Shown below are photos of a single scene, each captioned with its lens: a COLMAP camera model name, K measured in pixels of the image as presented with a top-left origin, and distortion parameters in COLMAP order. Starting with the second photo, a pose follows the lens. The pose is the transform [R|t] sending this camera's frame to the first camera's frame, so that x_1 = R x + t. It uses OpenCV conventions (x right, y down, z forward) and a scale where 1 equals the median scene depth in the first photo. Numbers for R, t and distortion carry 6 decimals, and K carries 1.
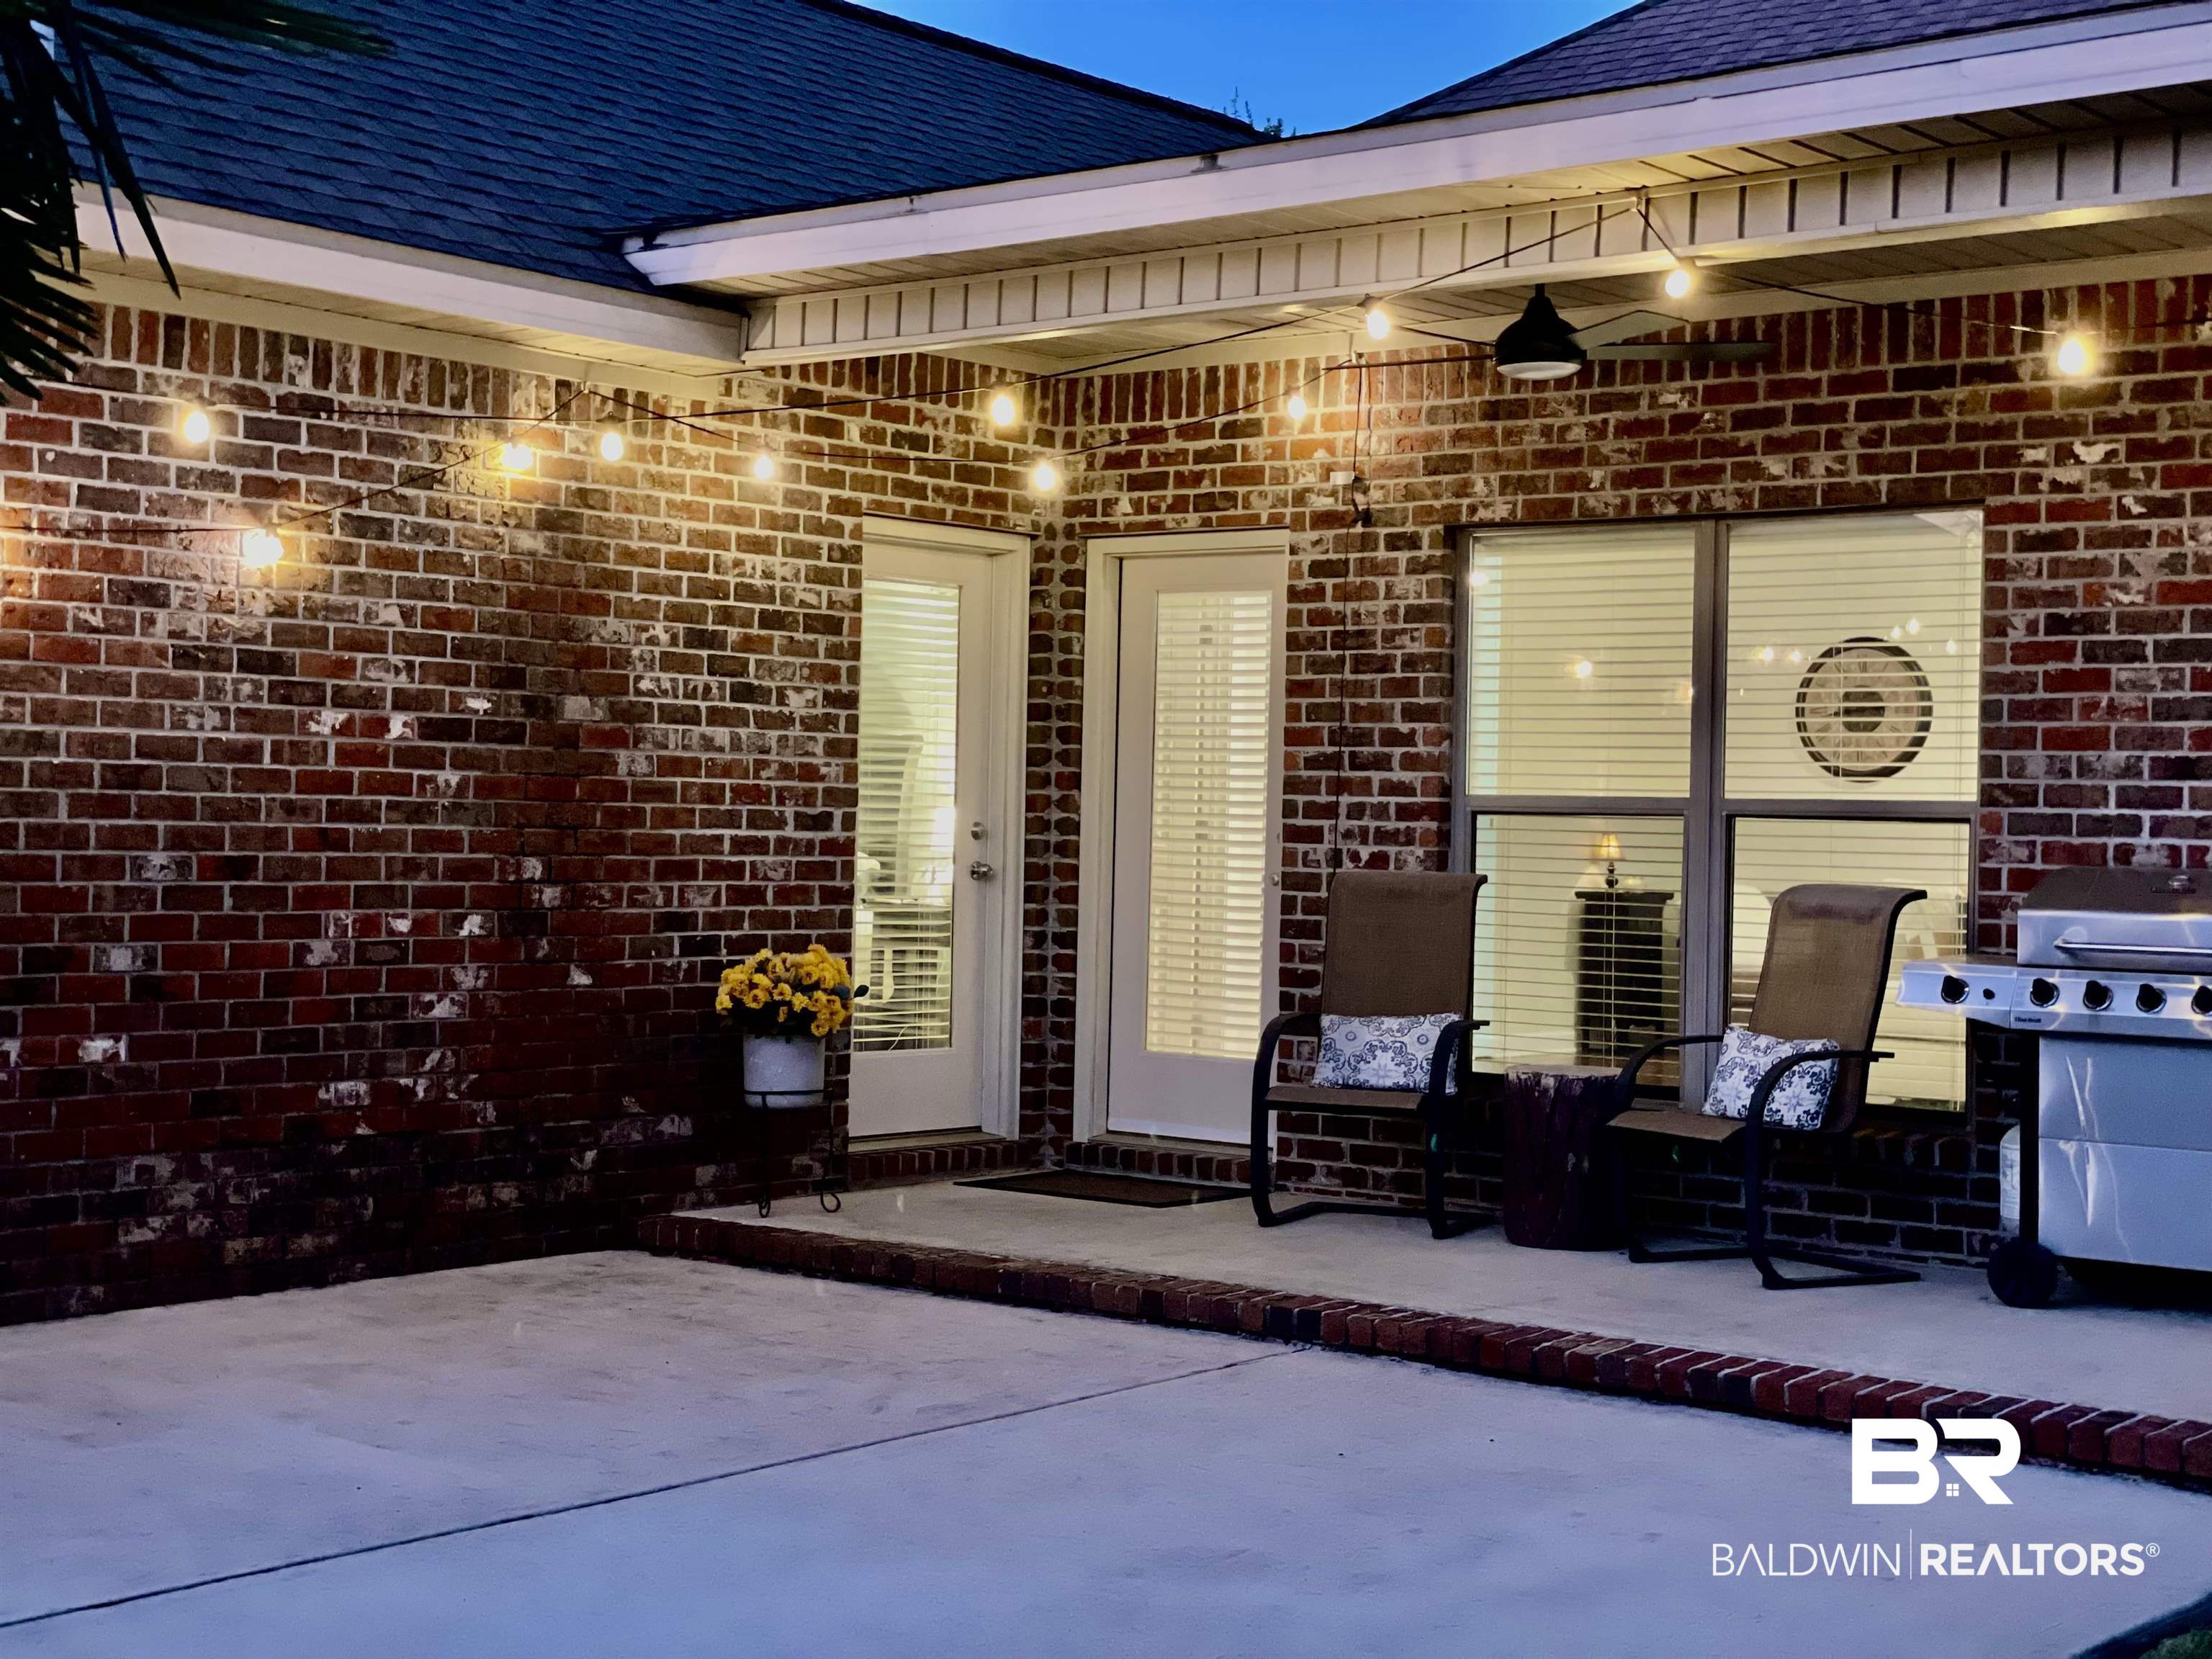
lens RADIAL K [[3235.7, 0, 1091.8], [0, 3235.7, 787.5], [0, 0, 1]] dist [0.088879, 0.000000]
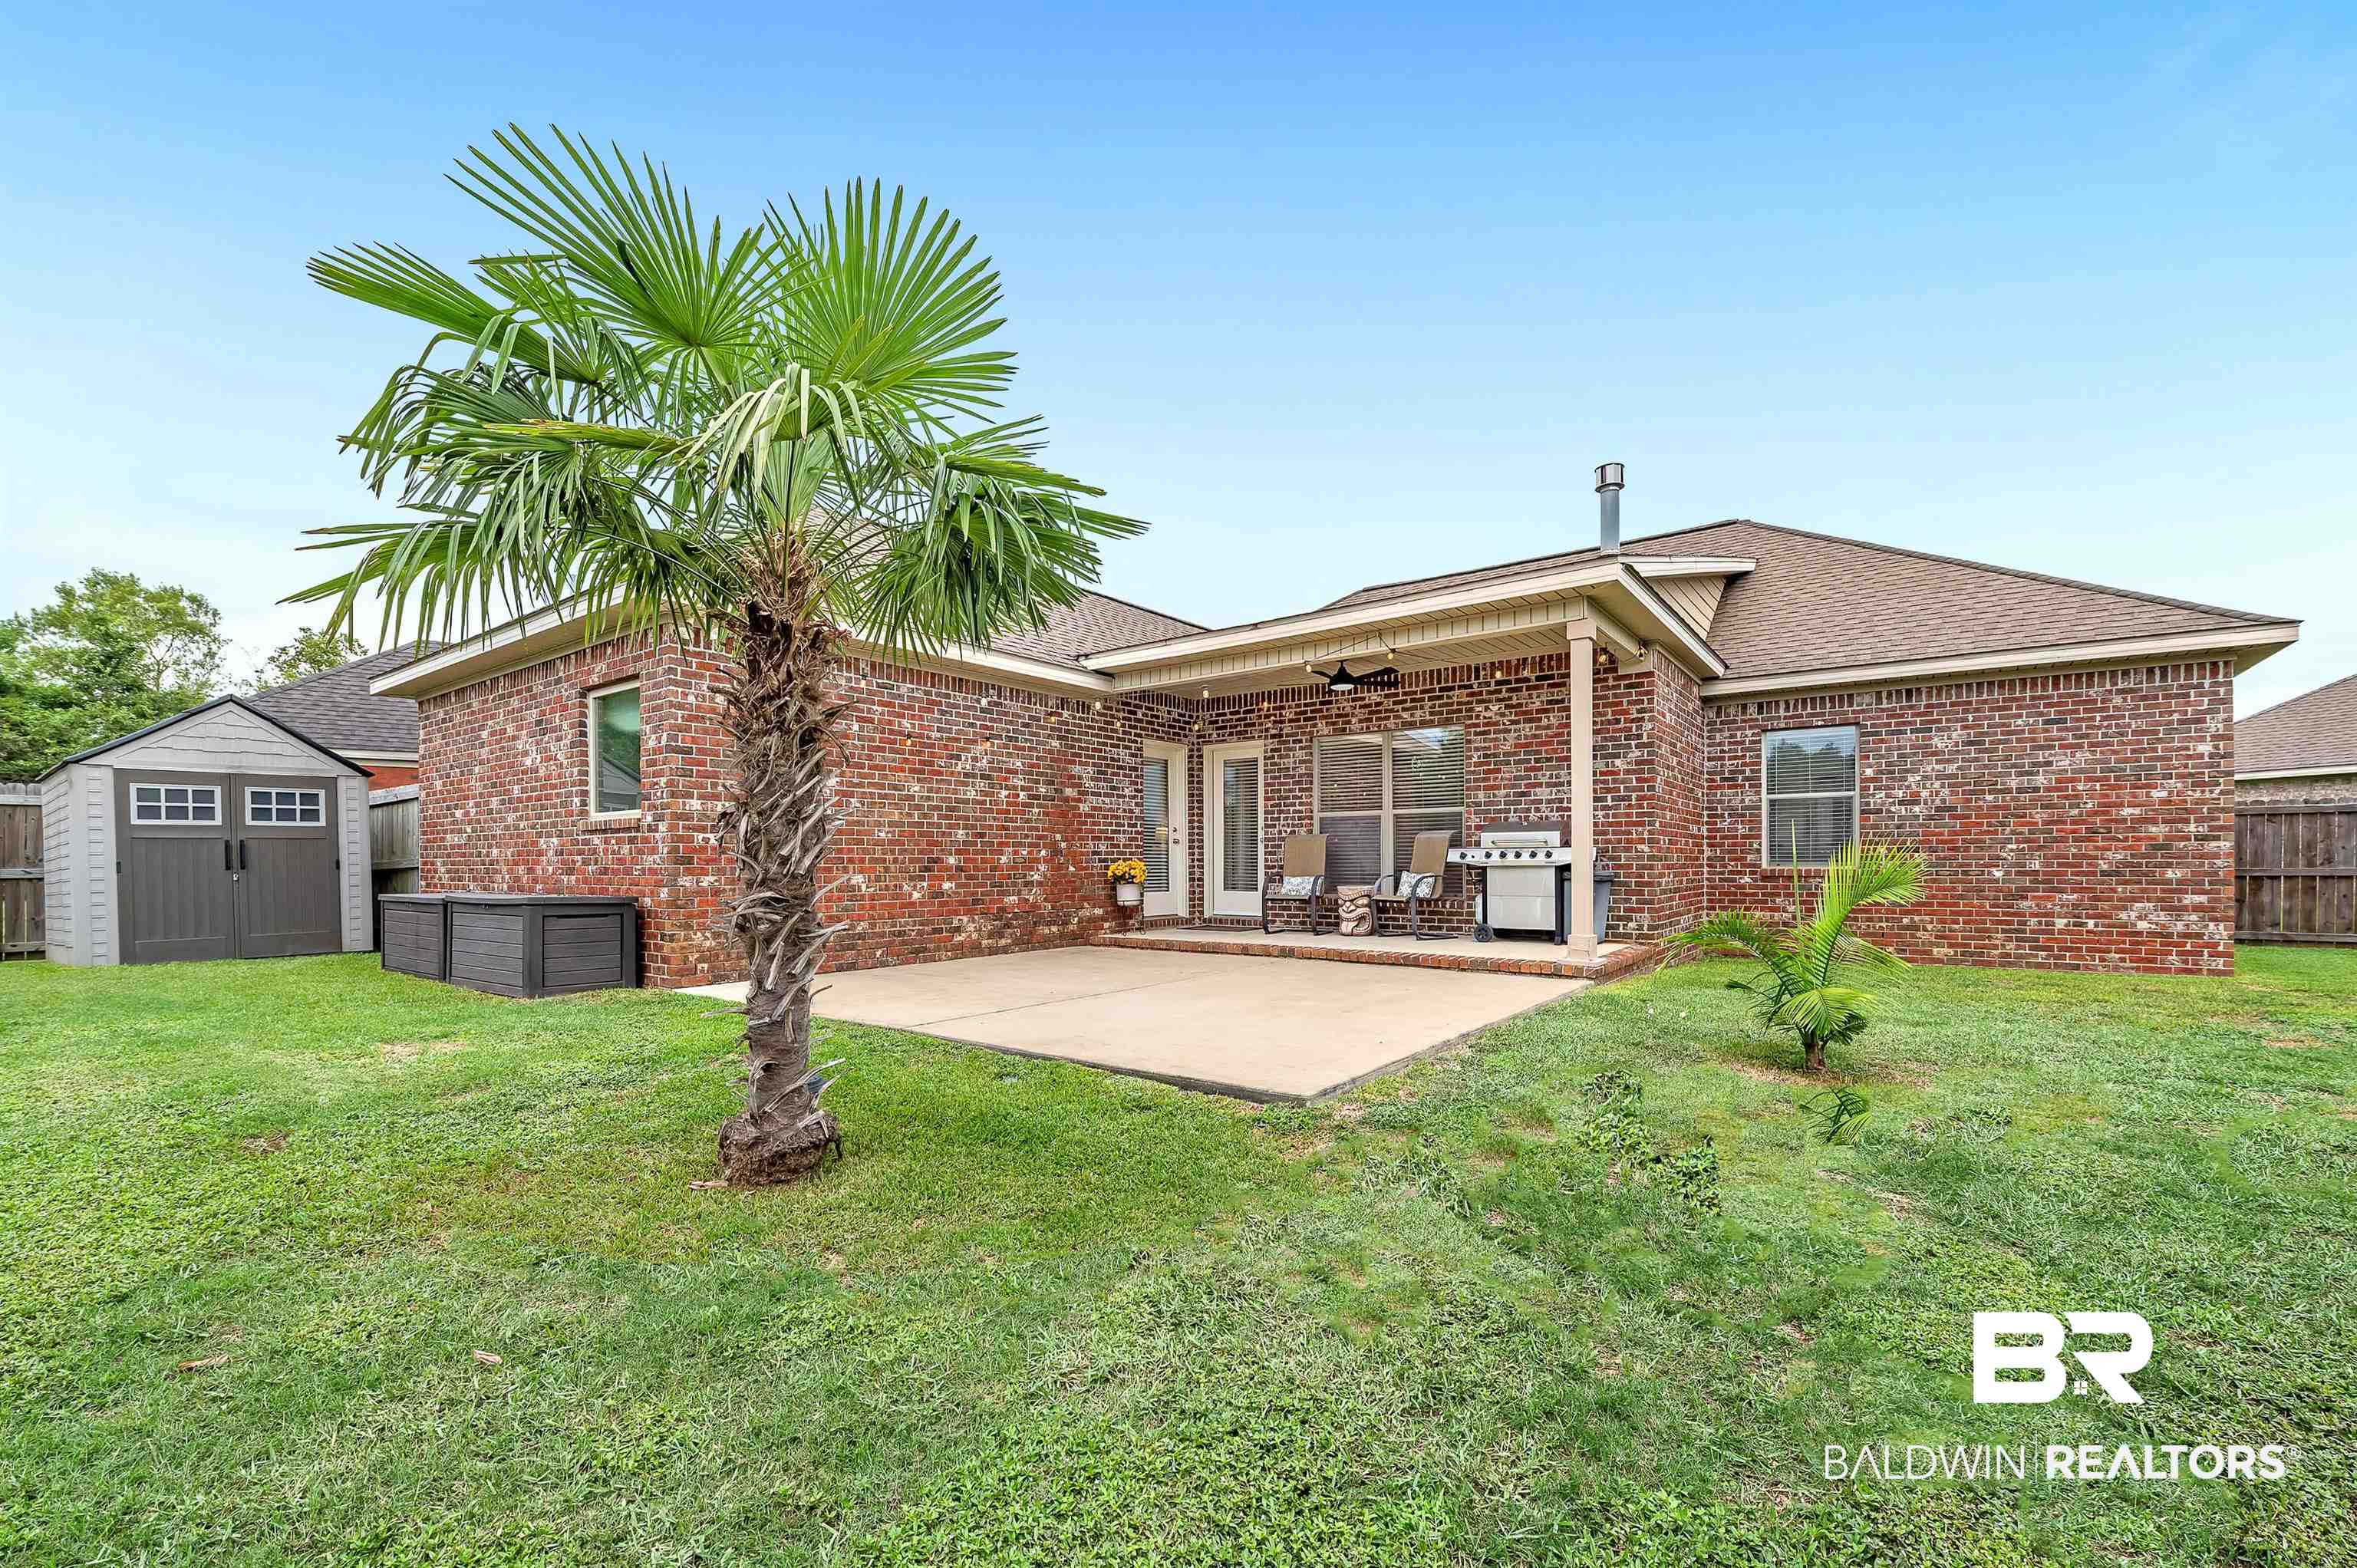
lens RADIAL K [[957.3, 0, 1191.5], [0, 957.3, 867.0], [0, 0, 1]] dist [-0.007634, -0.001161]
pose [[0.998781, -0.027513, 0.040992, -0.074144], [0.026819, 0.999489, 0.017385, 0.044432], [-0.041449, -0.016265, 0.999008, -0.042471]]
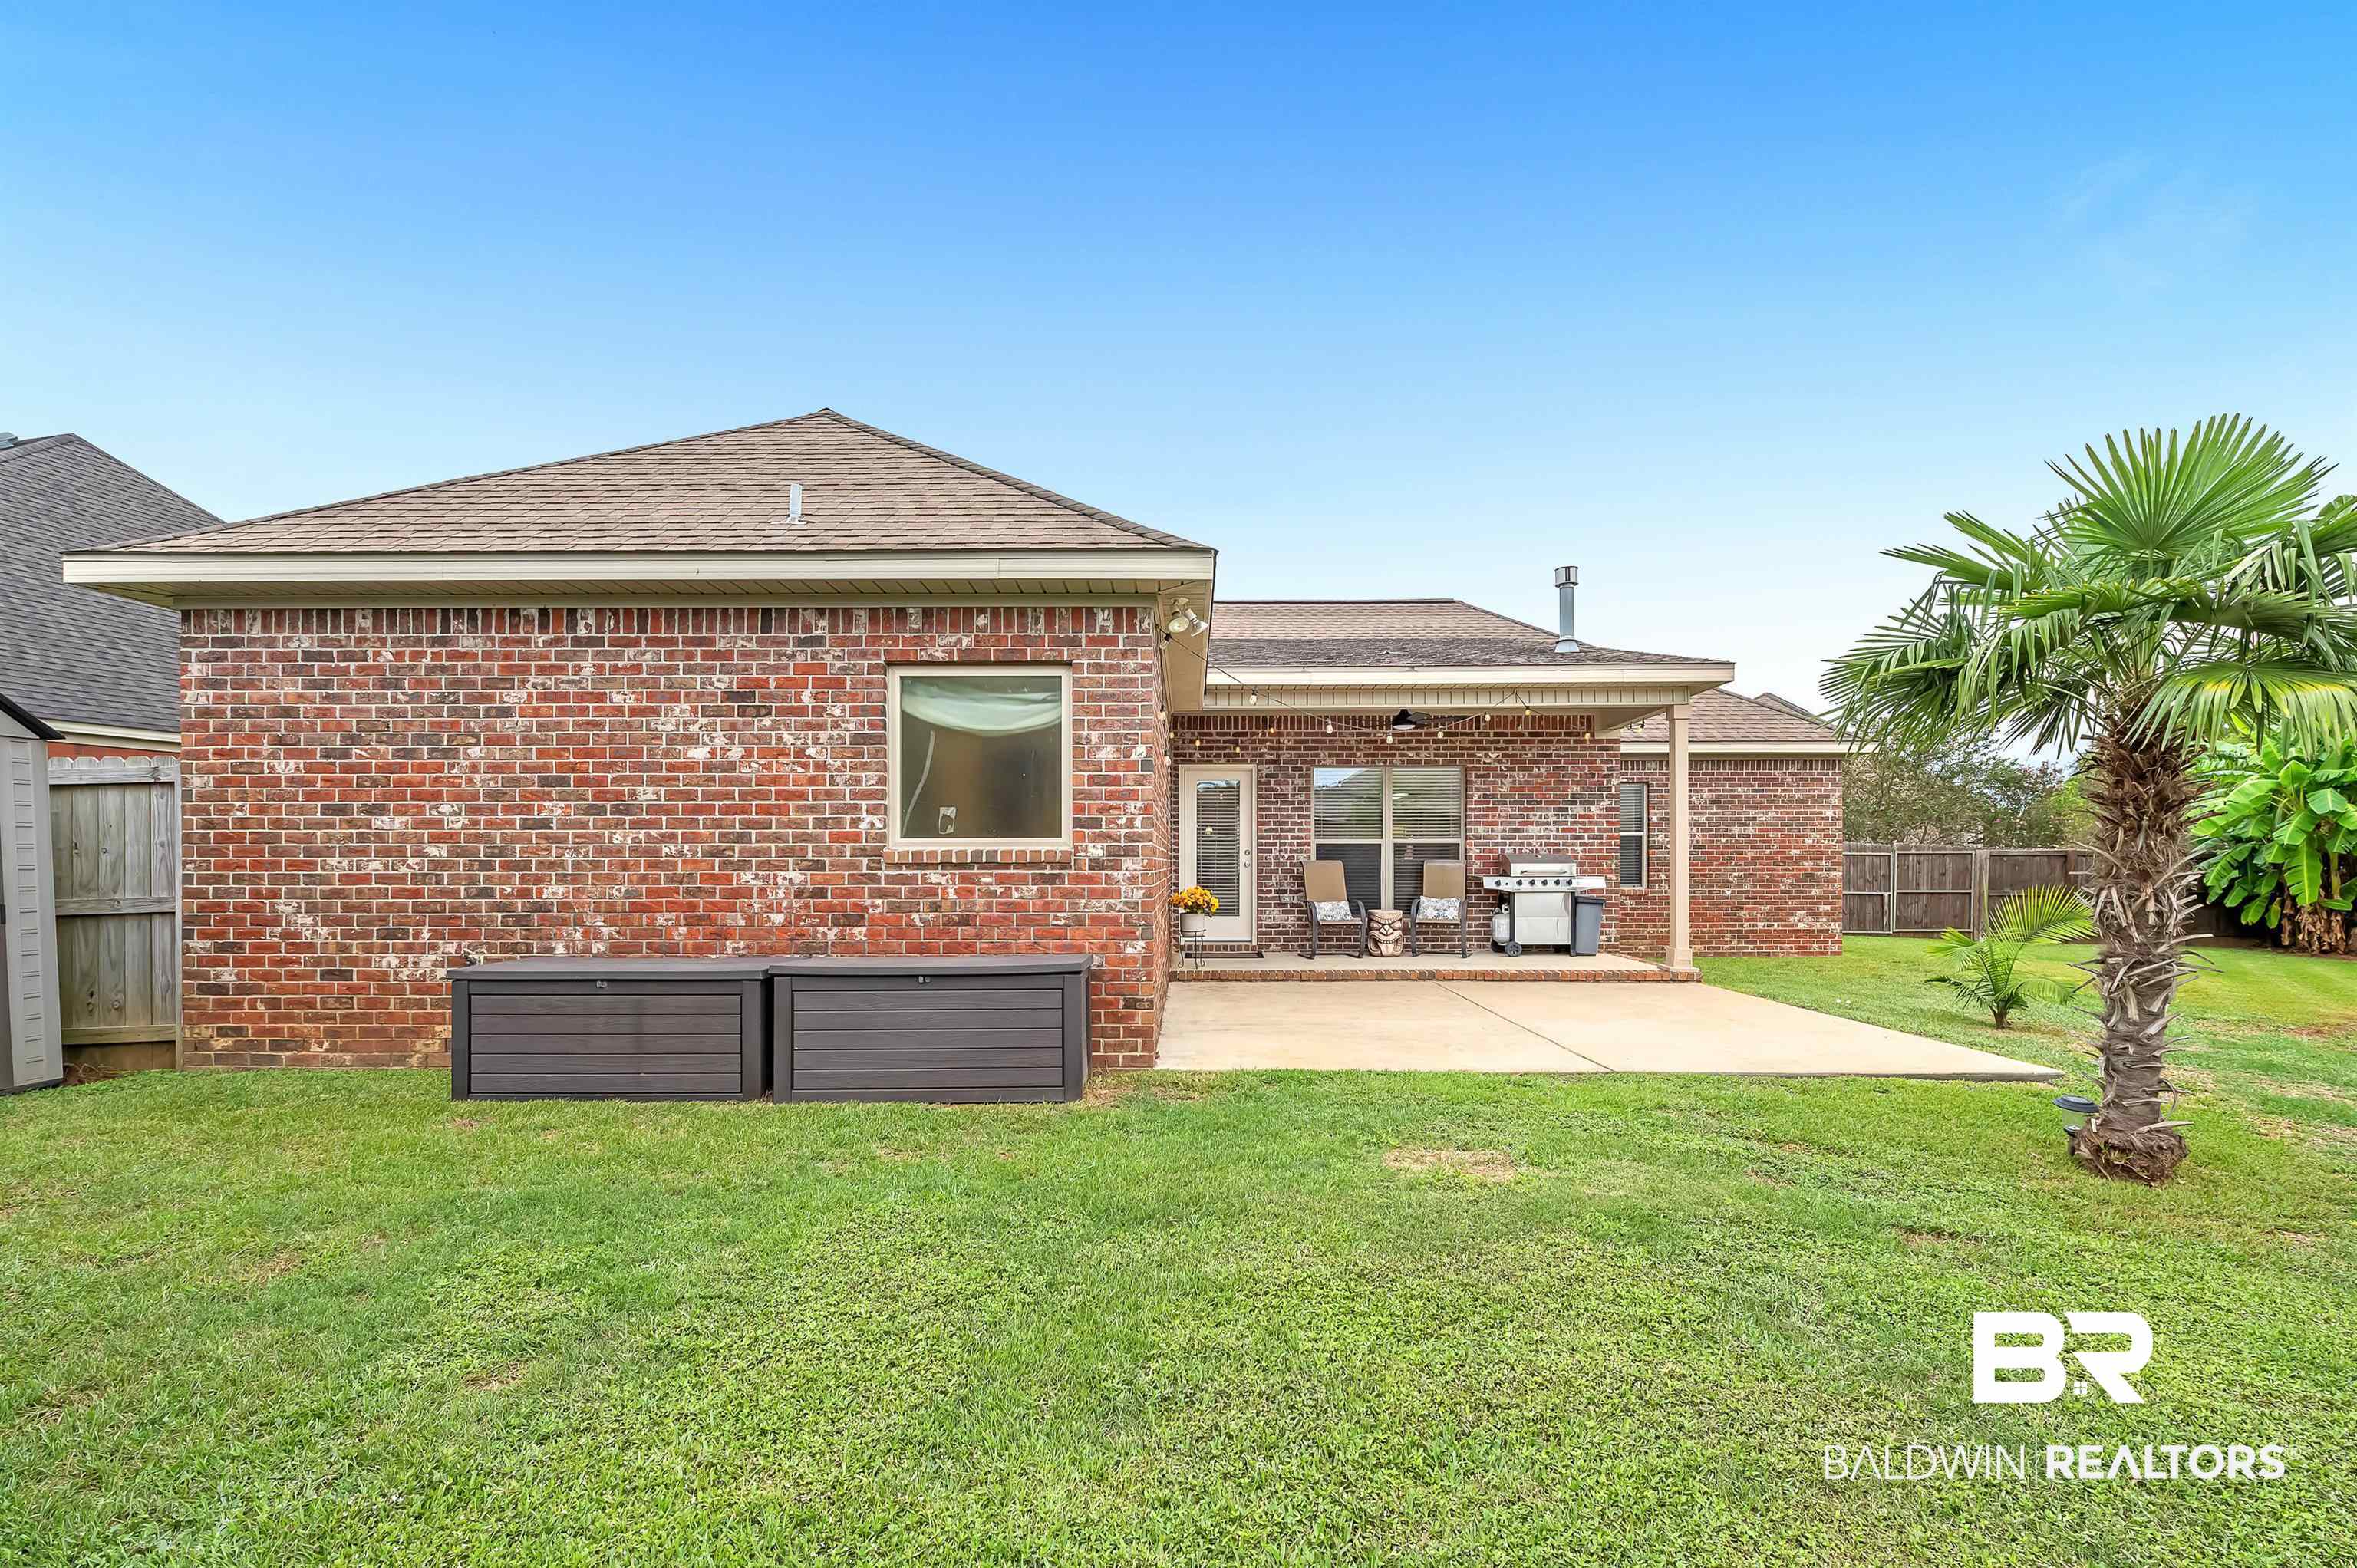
lens RADIAL K [[1053.9, 0, 1155.5], [0, 1053.9, 865.2], [0, 0, 1]] dist [-0.004834, -0.000799]
pose [[0.779098, -0.025347, 0.626390, -0.861588], [0.012270, 0.999607, 0.025188, -0.000602], [-0.626783, -0.011938, 0.779103, 0.209641]]
